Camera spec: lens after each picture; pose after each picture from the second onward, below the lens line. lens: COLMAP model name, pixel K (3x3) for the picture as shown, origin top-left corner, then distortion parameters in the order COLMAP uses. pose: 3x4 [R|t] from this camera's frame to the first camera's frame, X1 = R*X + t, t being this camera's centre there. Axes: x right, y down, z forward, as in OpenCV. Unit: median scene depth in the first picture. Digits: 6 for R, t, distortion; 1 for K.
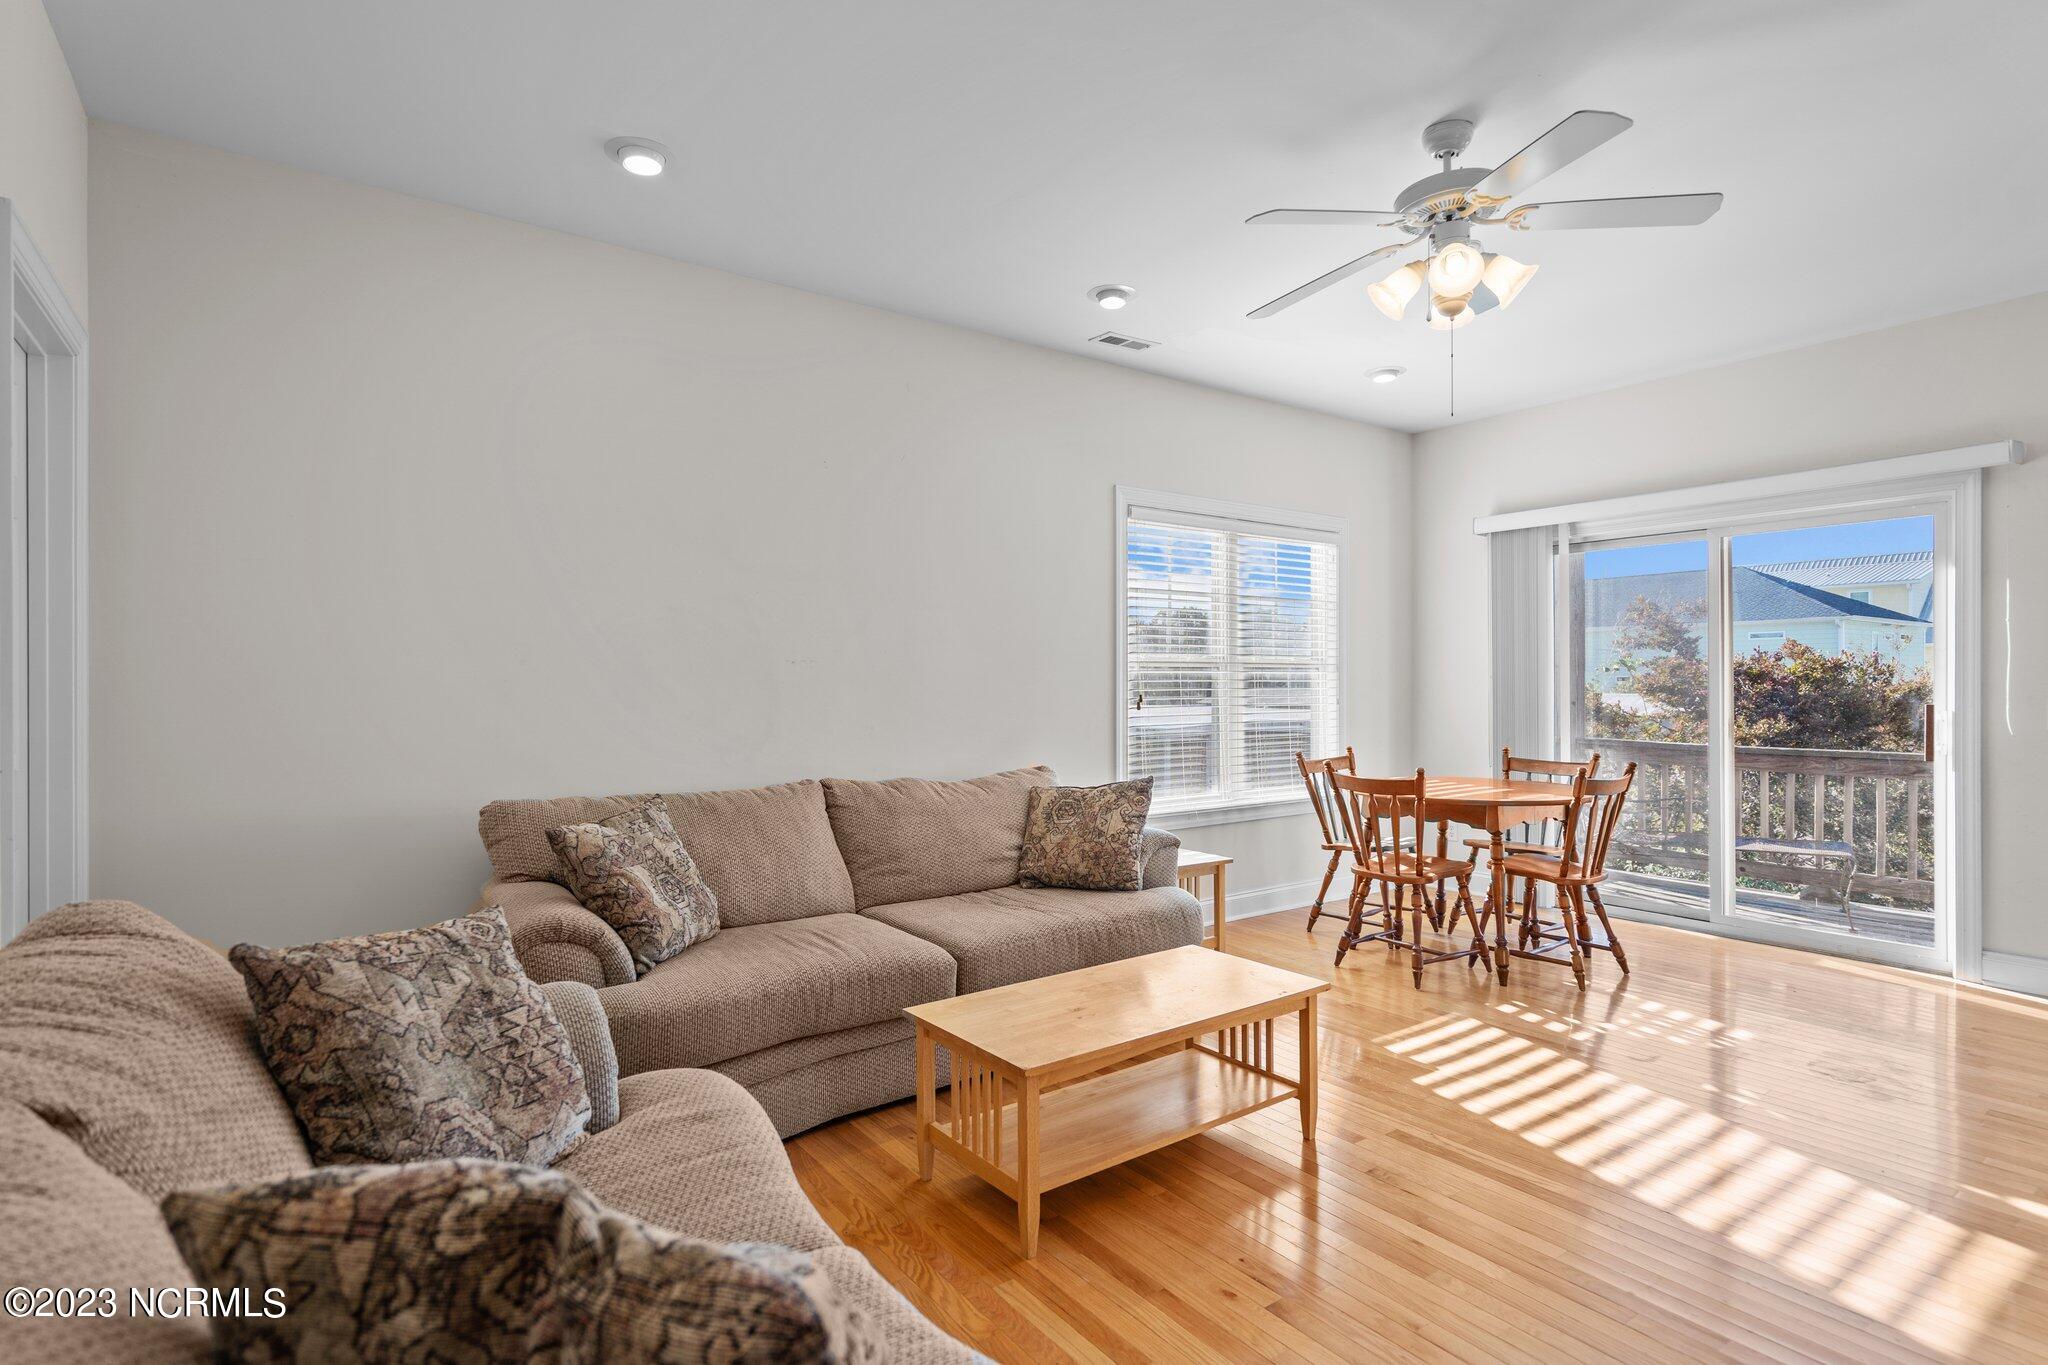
lens RADIAL K [[1020.6, 0, 1024.0], [0, 1020.6, 682.5], [0, 0, 1]] dist [-0.038804, 0.018807]
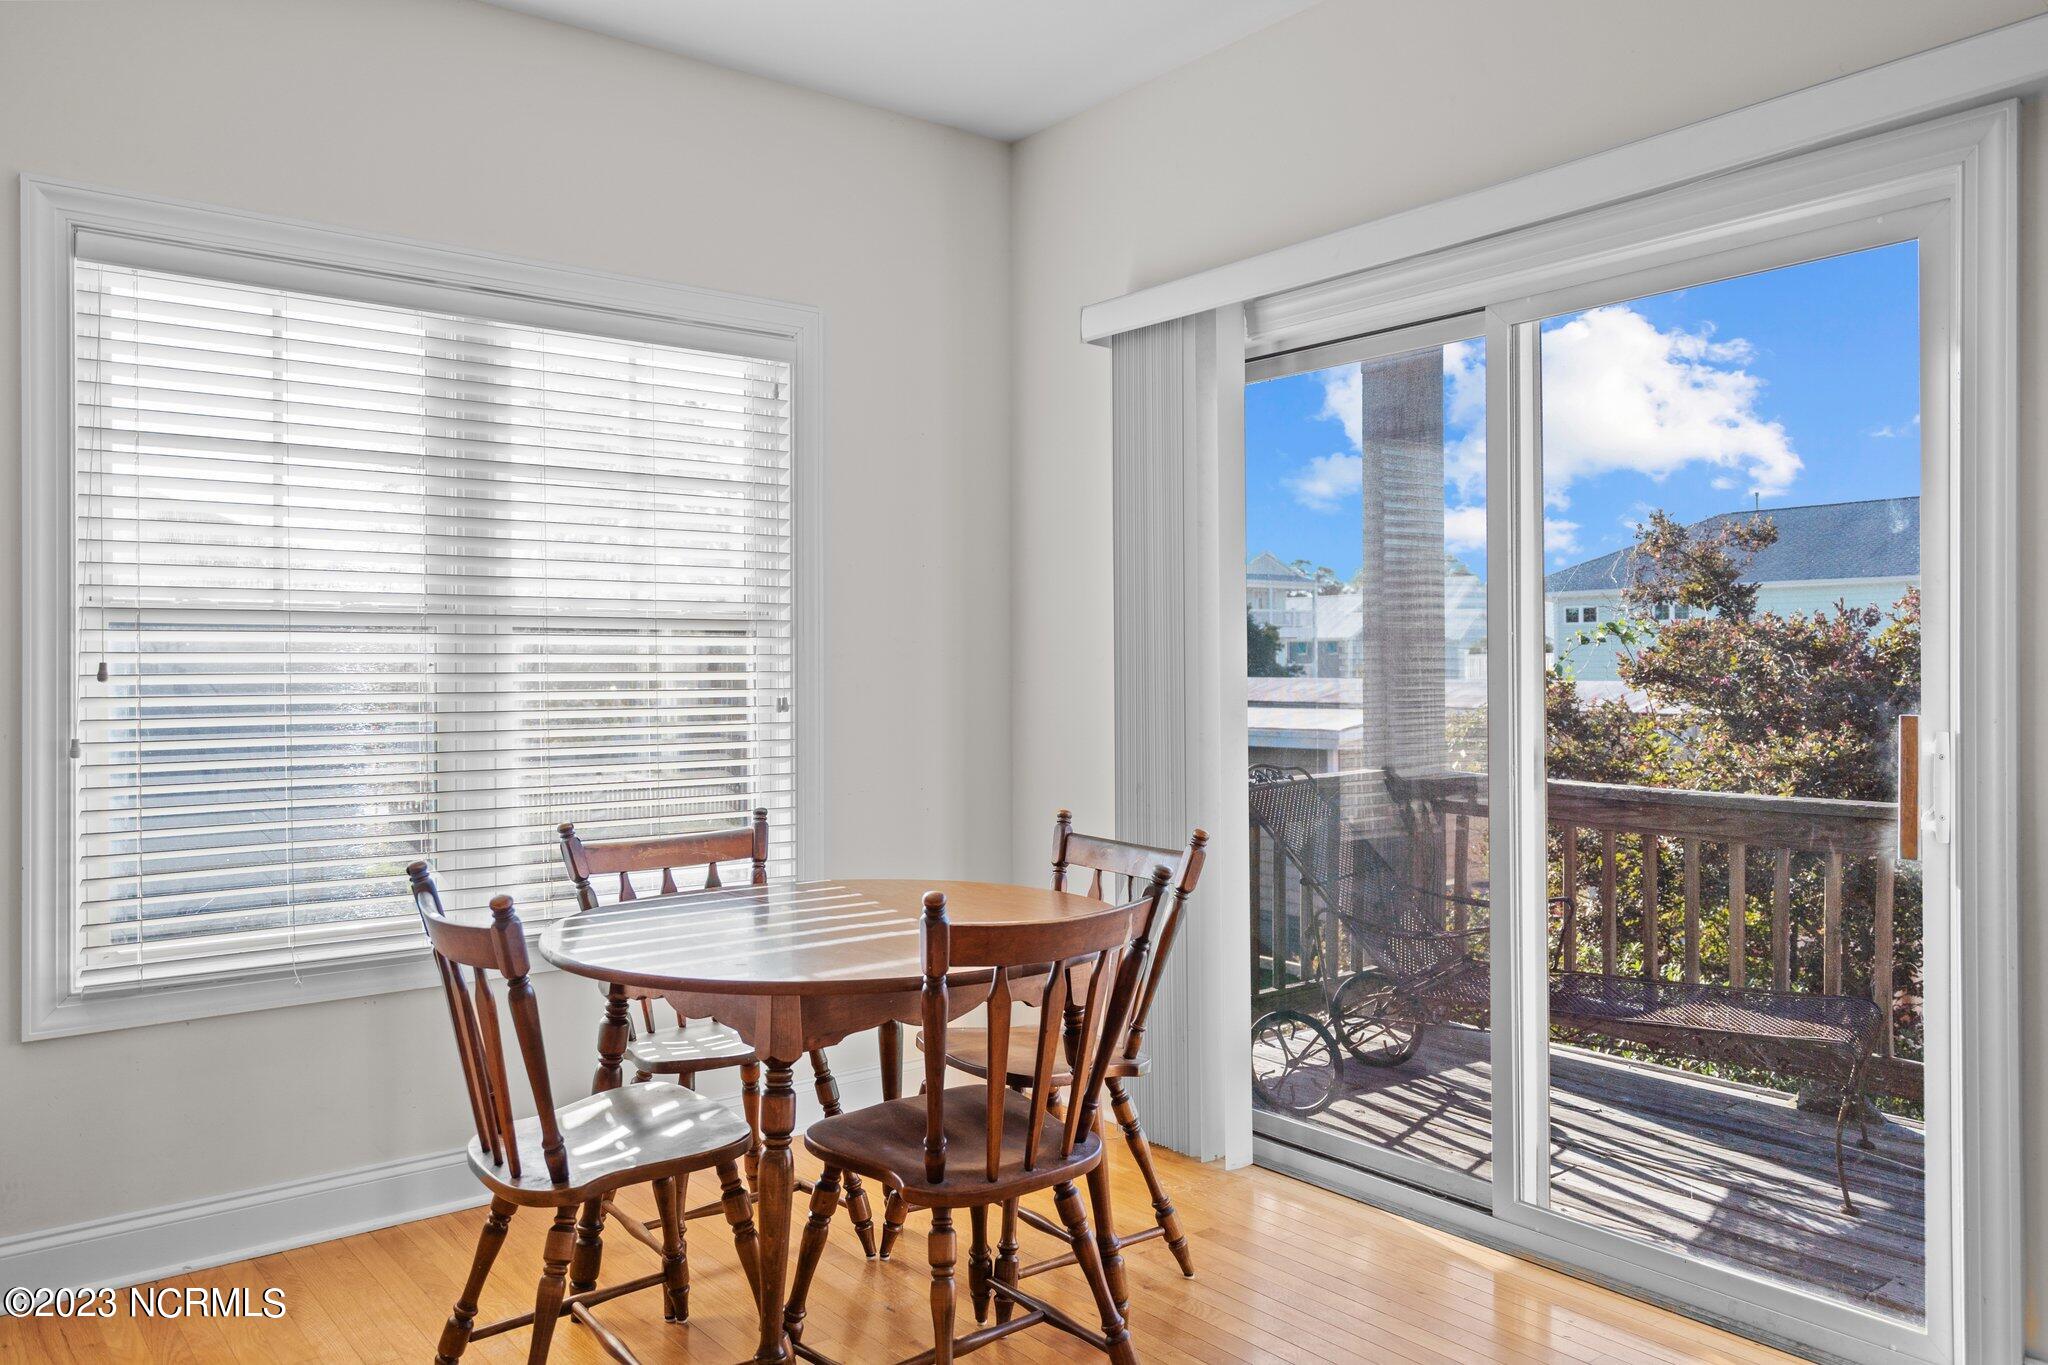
lens RADIAL K [[1489.5, 0, 1024.0], [0, 1489.5, 682.5], [0, 0, 1]] dist [-0.004065, -0.002784]
pose [[0.998882, -0.002231, 0.047220, 0.488158], [0.001777, 0.999952, 0.009641, 0.003745], [-0.047240, -0.009547, 0.998838, 0.406959]]
